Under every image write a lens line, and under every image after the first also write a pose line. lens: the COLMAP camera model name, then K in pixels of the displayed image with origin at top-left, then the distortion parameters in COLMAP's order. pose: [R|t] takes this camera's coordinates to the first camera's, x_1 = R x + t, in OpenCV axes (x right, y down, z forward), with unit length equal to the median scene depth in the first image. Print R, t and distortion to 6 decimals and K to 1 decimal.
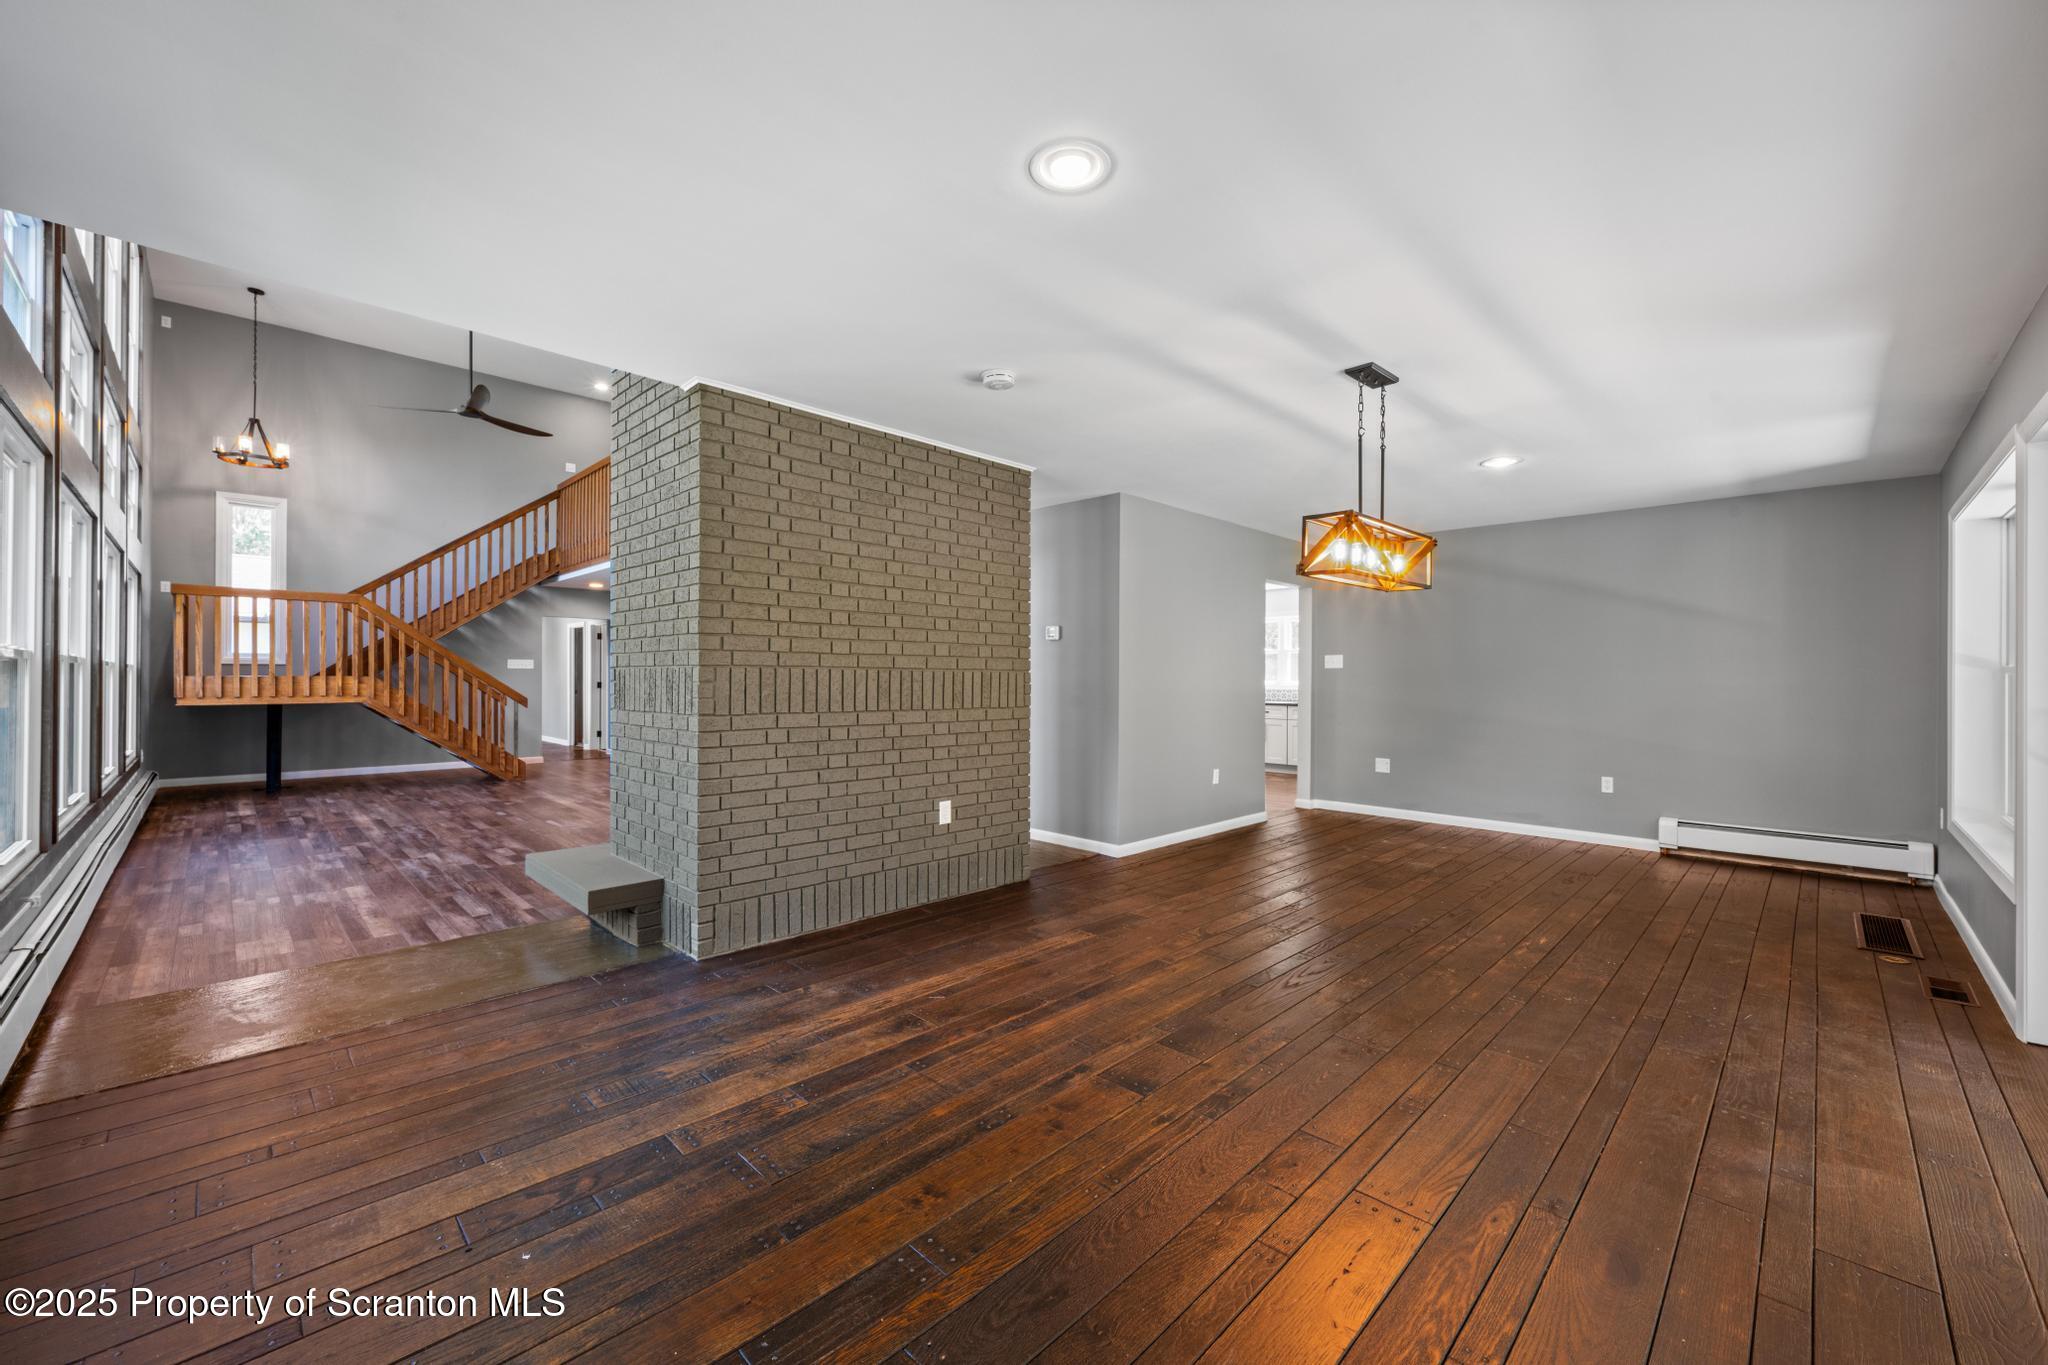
lens RADIAL K [[799.7, 0, 1026.7], [0, 799.7, 675.9], [0, 0, 1]] dist [0.004329, -0.001061]
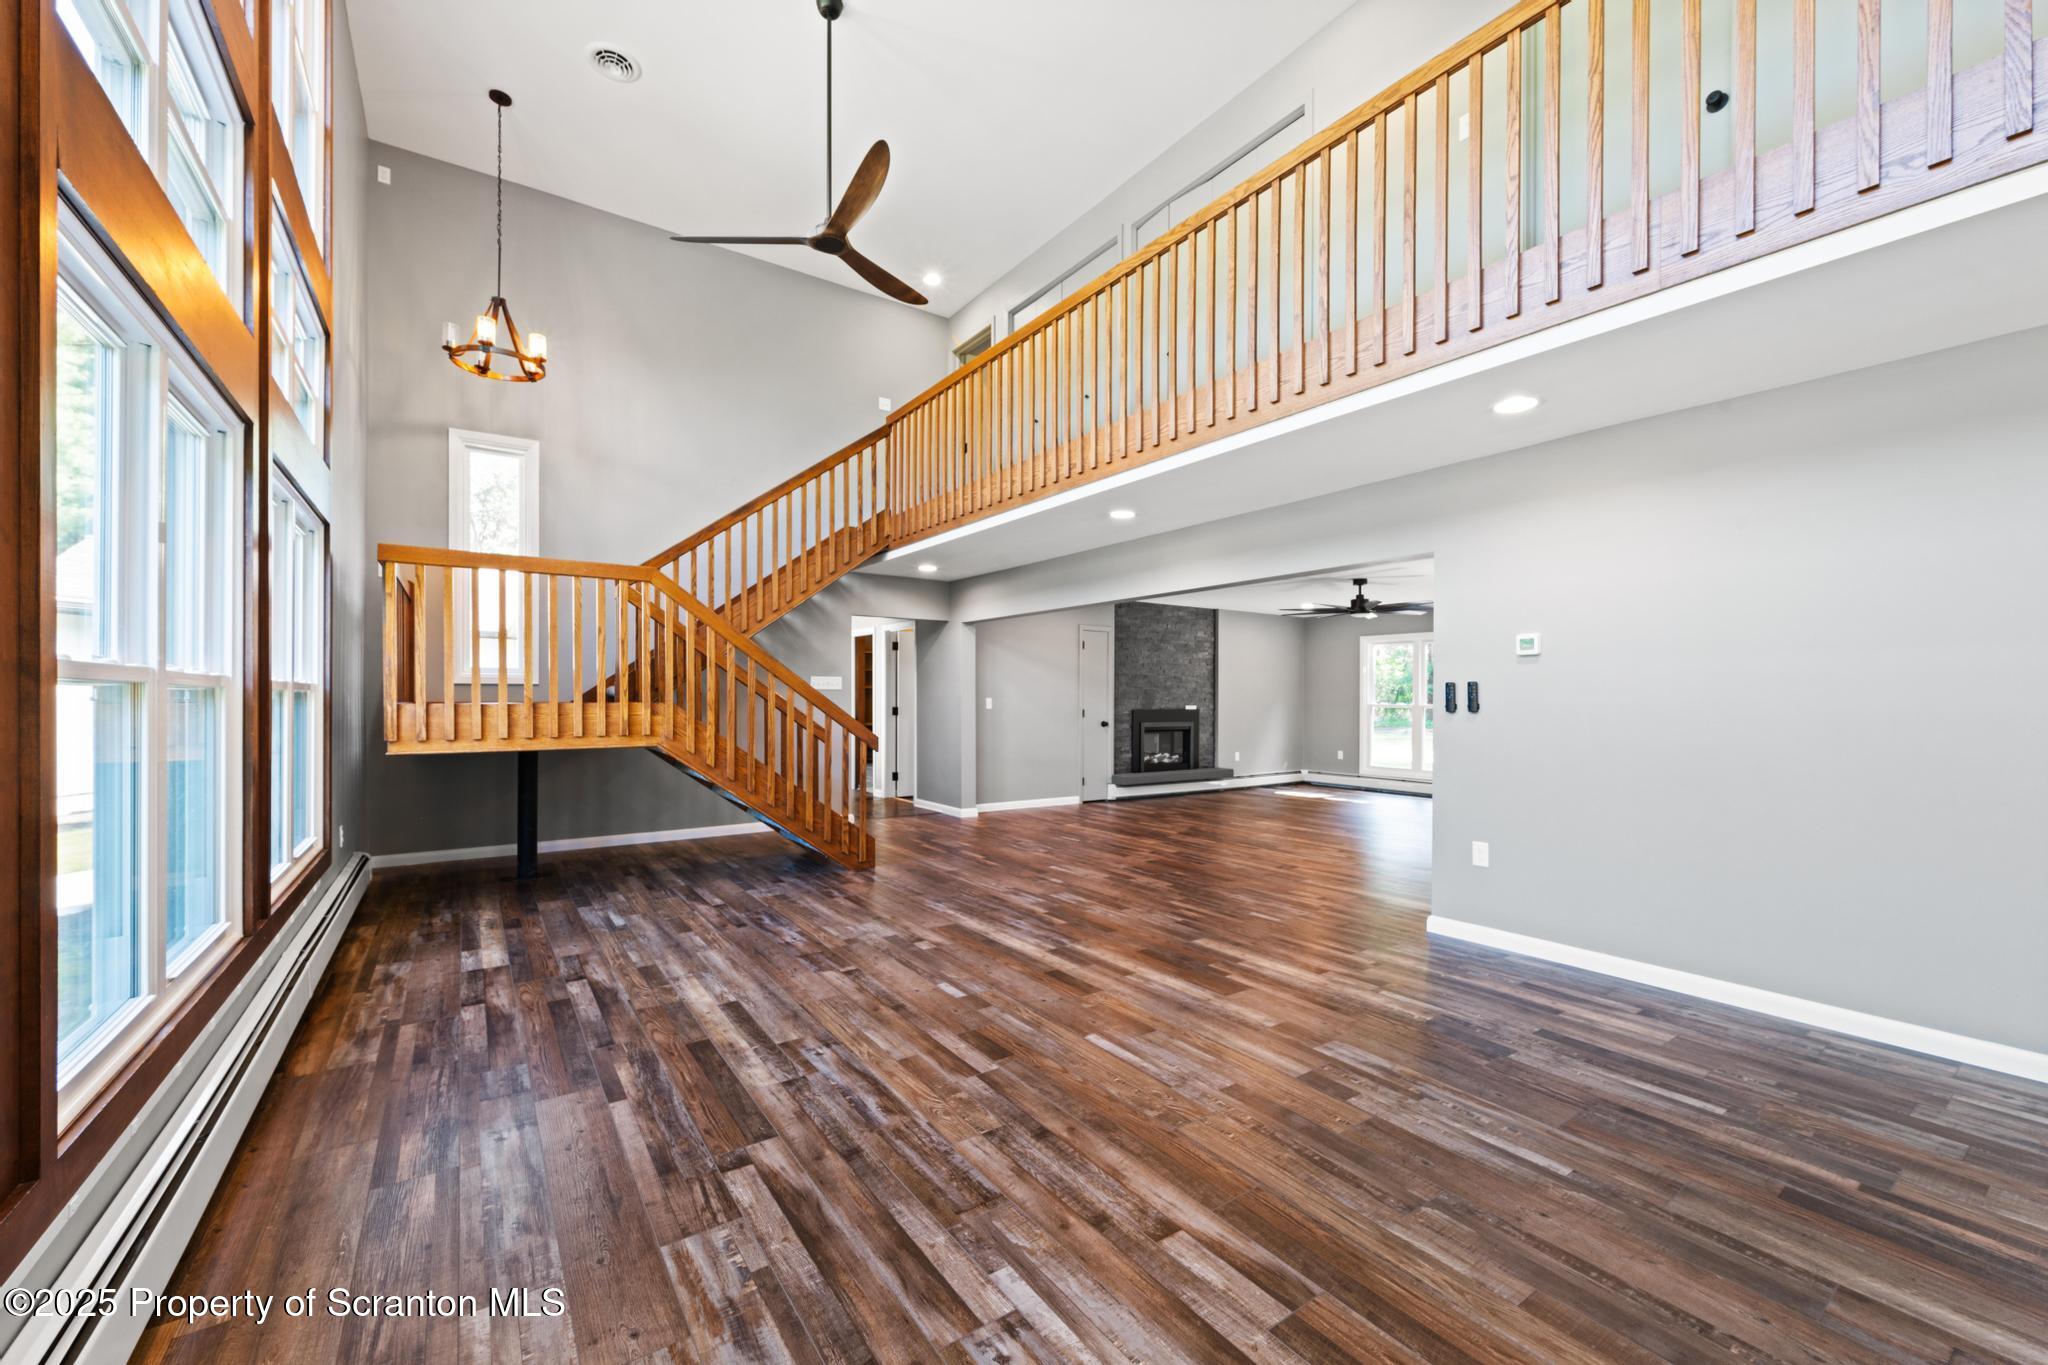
lens RADIAL K [[799.7, 0, 1032.0], [0, 799.7, 697.4], [0, 0, 1]] dist [0.004329, -0.001061]
pose [[0.985760, 0.000108, -0.168160, -0.433122], [0.000351, 0.999996, 0.002696, -0.004973], [0.168160, -0.002717, 0.985756, 0.437503]]
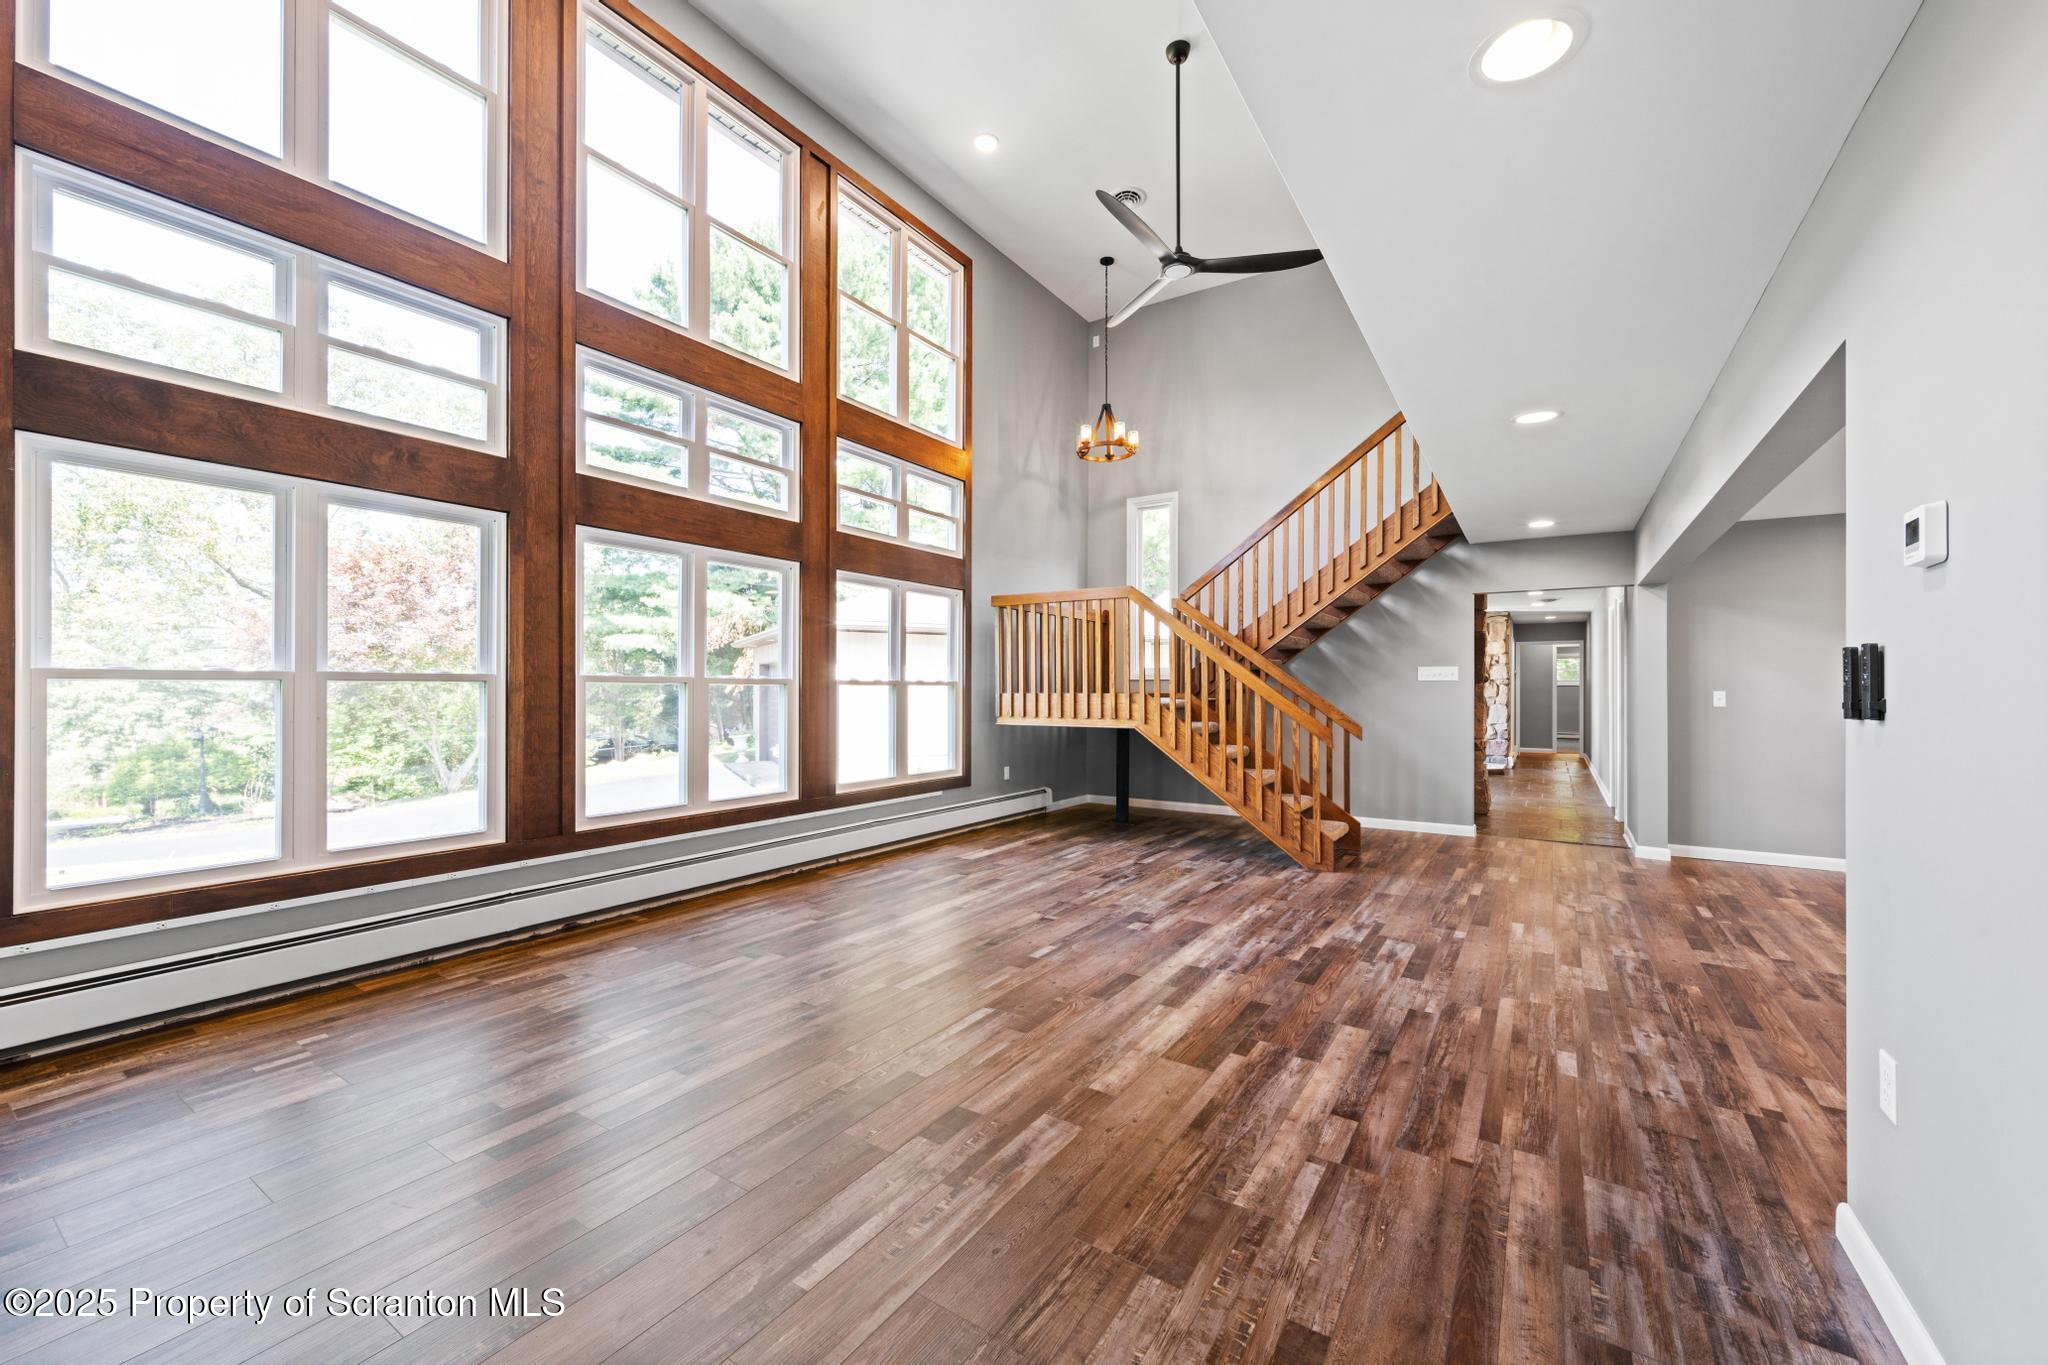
lens RADIAL K [[799.7, 0, 1033.2], [0, 799.7, 686.8], [0, 0, 1]] dist [0.004329, -0.001061]
pose [[0.220034, -0.005857, -0.975475, -0.113757], [0.001636, 0.999983, -0.005635, -0.001892], [0.975491, -0.000356, 0.220040, 0.716368]]
